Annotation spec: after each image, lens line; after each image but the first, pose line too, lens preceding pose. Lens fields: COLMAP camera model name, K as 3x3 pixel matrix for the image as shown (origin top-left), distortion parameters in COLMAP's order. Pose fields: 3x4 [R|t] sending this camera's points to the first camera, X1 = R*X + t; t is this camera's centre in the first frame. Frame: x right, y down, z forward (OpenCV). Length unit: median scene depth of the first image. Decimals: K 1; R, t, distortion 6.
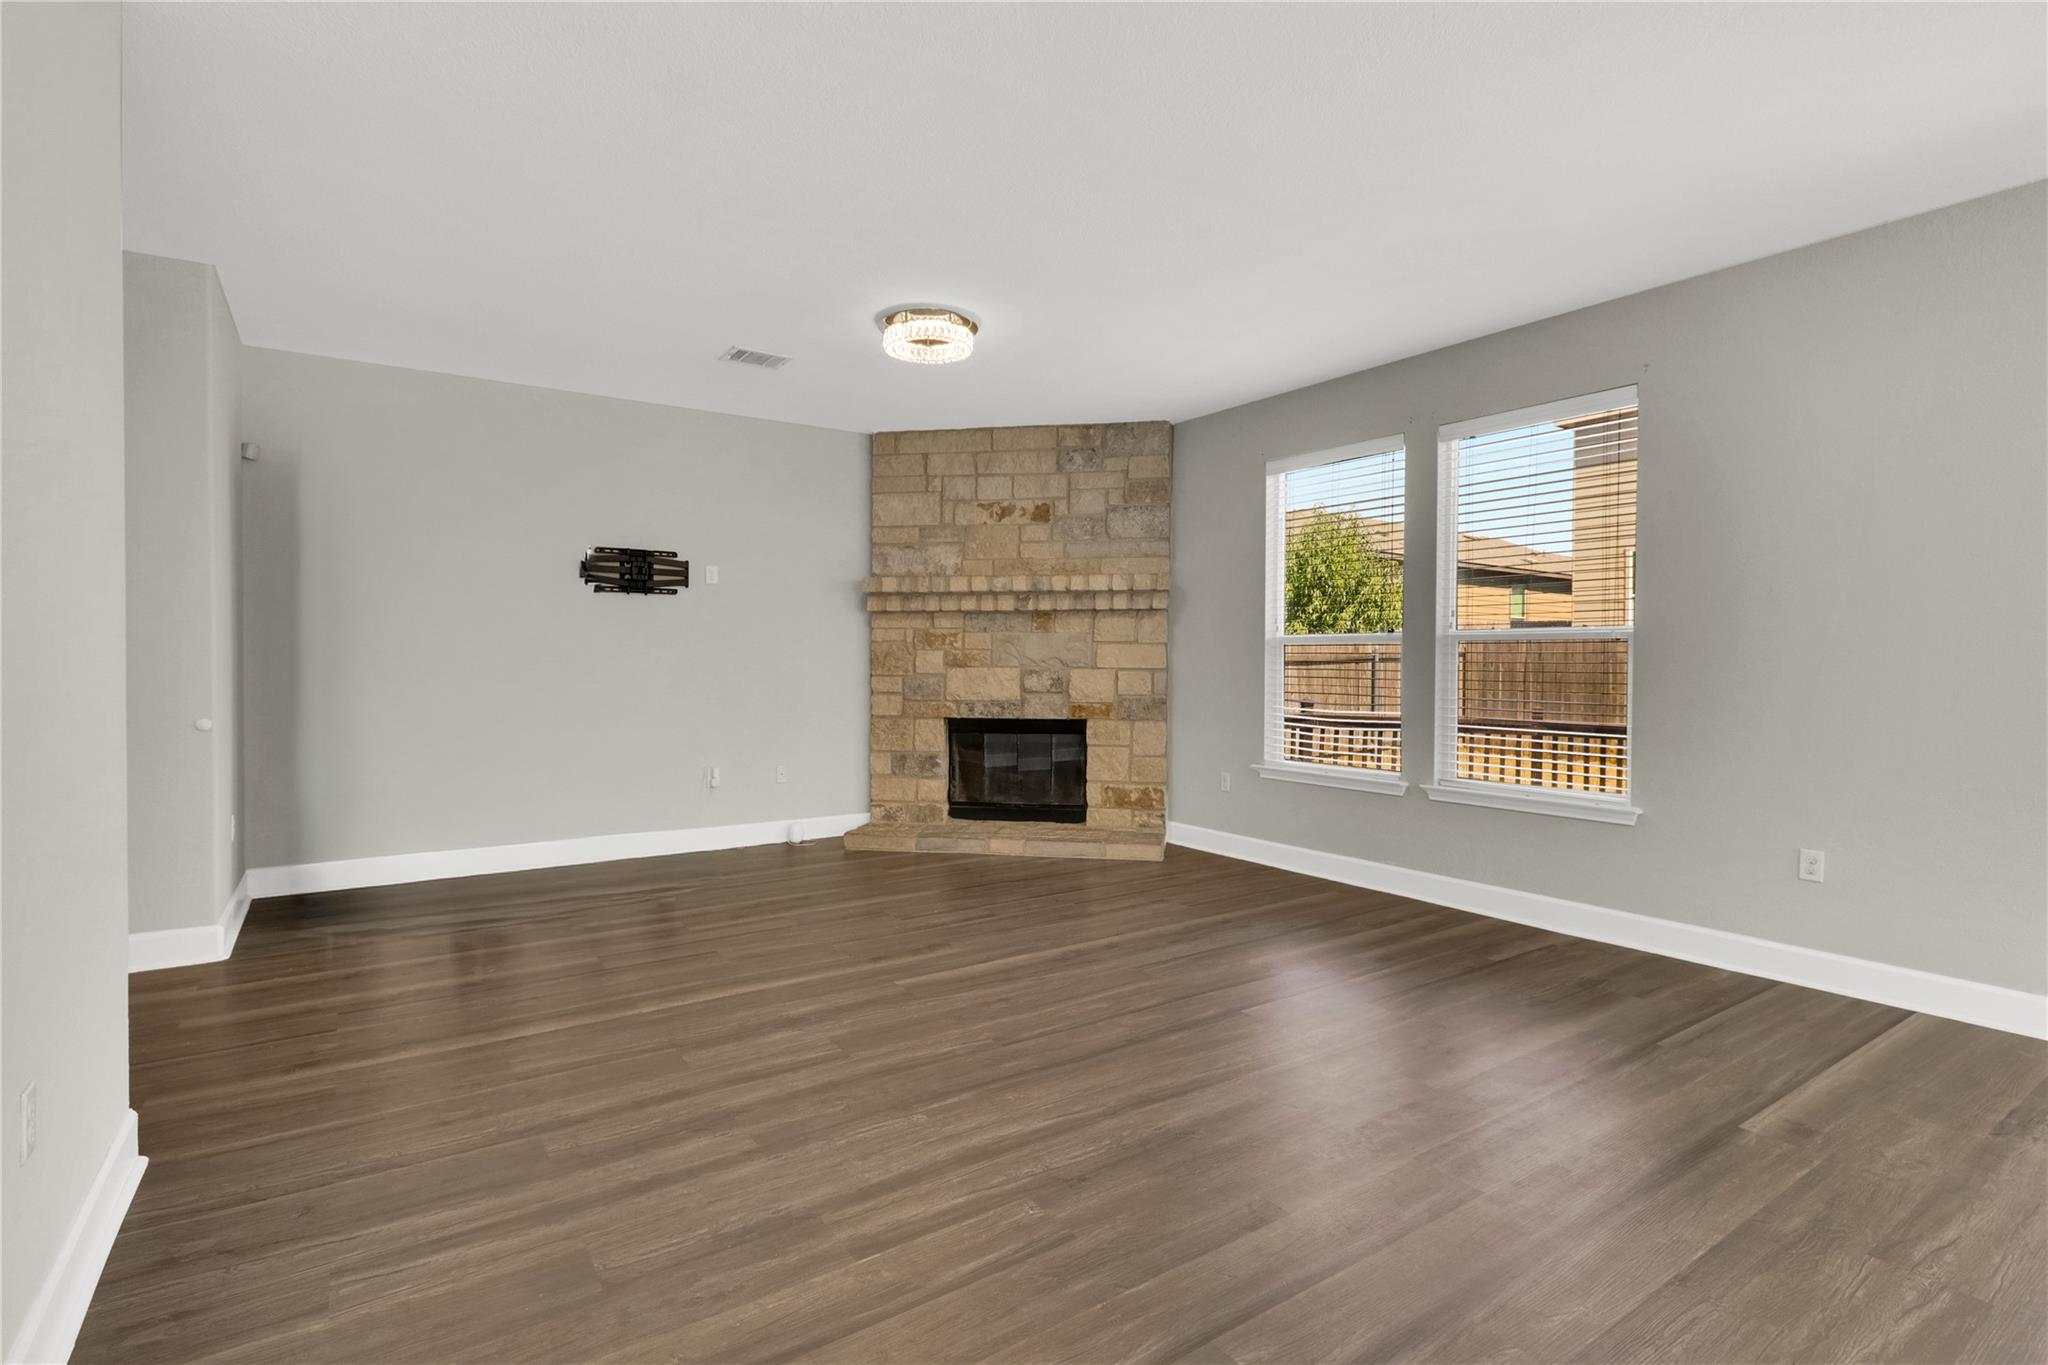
lens RADIAL K [[970.0, 0, 984.0], [0, 970.0, 668.1], [0, 0, 1]] dist [0.001065, 0.000171]
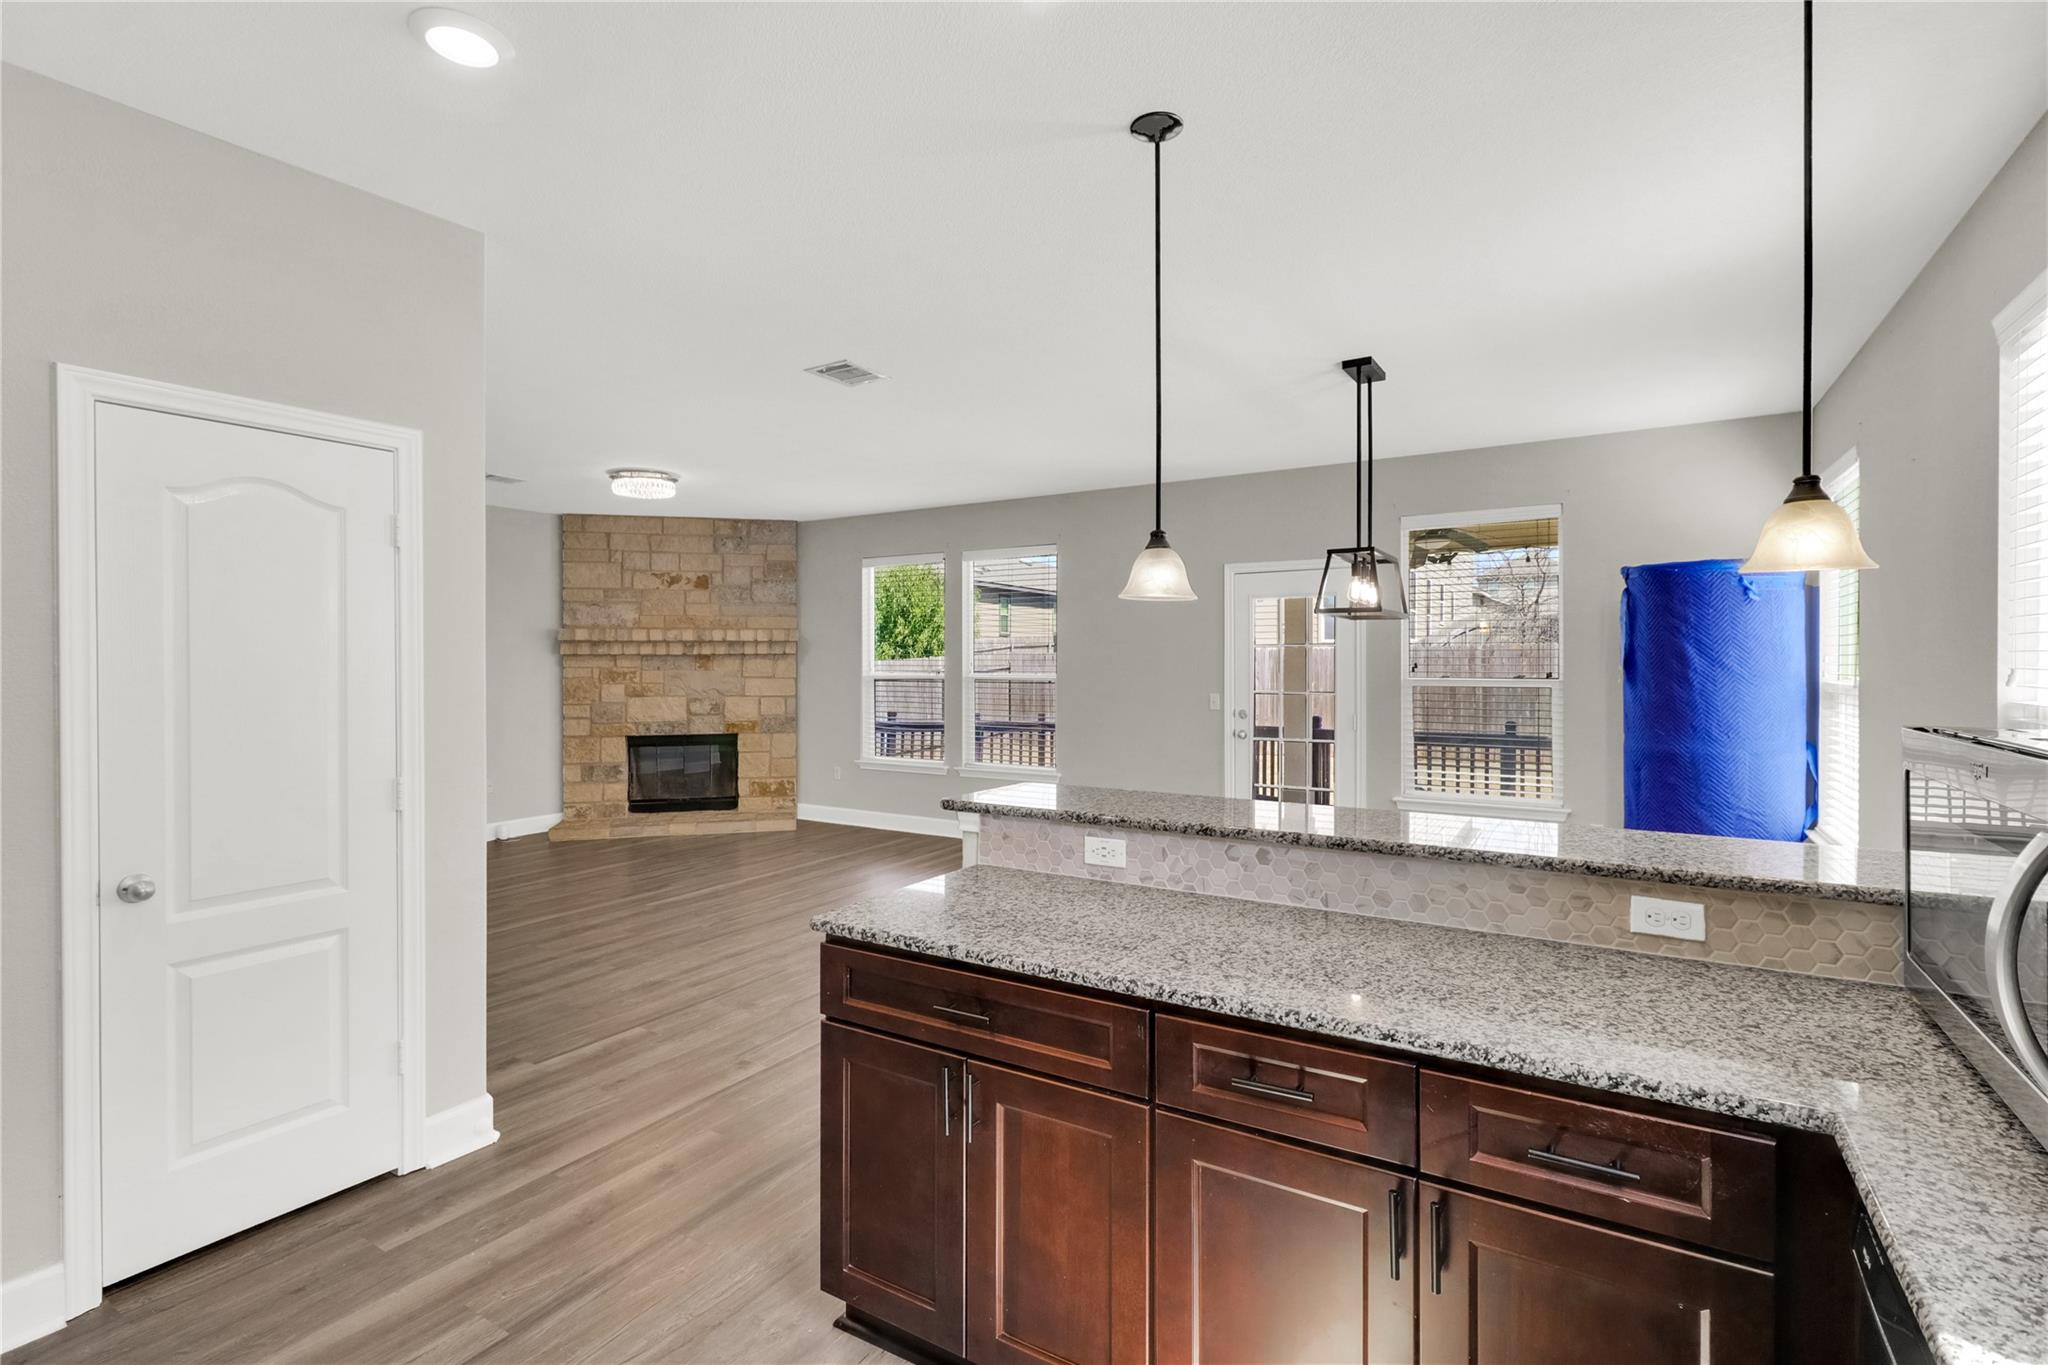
lens RADIAL K [[970.0, 0, 984.0], [0, 970.0, 668.1], [0, 0, 1]] dist [0.001065, 0.000171]
pose [[0.916767, -0.008632, 0.399329, -0.121728], [0.009258, 0.999957, 0.000360, -0.036781], [-0.399315, 0.003367, 0.916808, -0.398688]]
